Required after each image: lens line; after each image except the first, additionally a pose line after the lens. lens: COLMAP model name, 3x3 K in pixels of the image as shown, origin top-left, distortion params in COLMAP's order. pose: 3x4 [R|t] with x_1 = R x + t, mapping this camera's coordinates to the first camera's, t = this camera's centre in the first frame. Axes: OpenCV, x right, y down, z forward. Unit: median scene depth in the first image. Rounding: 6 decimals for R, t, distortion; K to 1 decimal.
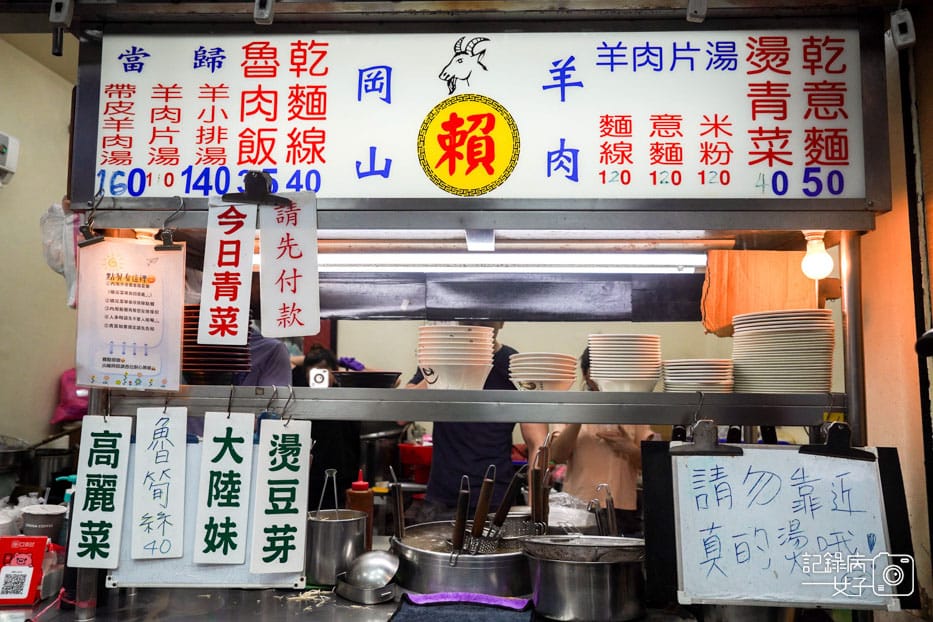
lens RADIAL K [[790.5, 0, 487.4], [0, 790.5, 311.9], [0, 0, 1]] dist [-0.006483, 0.055829]
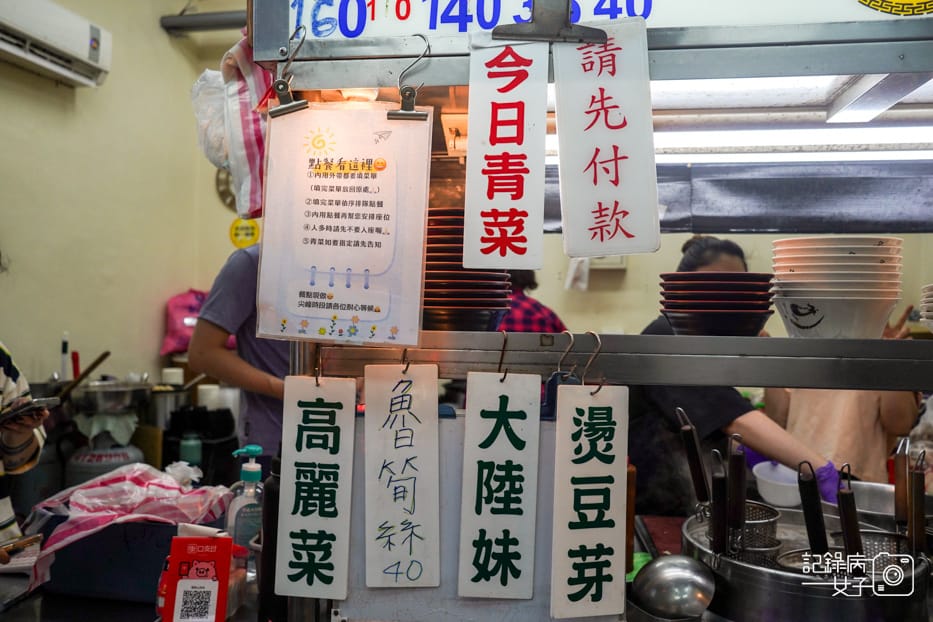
lens RADIAL K [[790.5, 0, 487.4], [0, 790.5, 311.9], [0, 0, 1]] dist [-0.006483, 0.055829]
pose [[0.997063, -0.001657, -0.076570, -0.291582], [0.009283, 0.995010, 0.099344, 0.012214], [0.076023, -0.099763, 0.992103, 0.359494]]
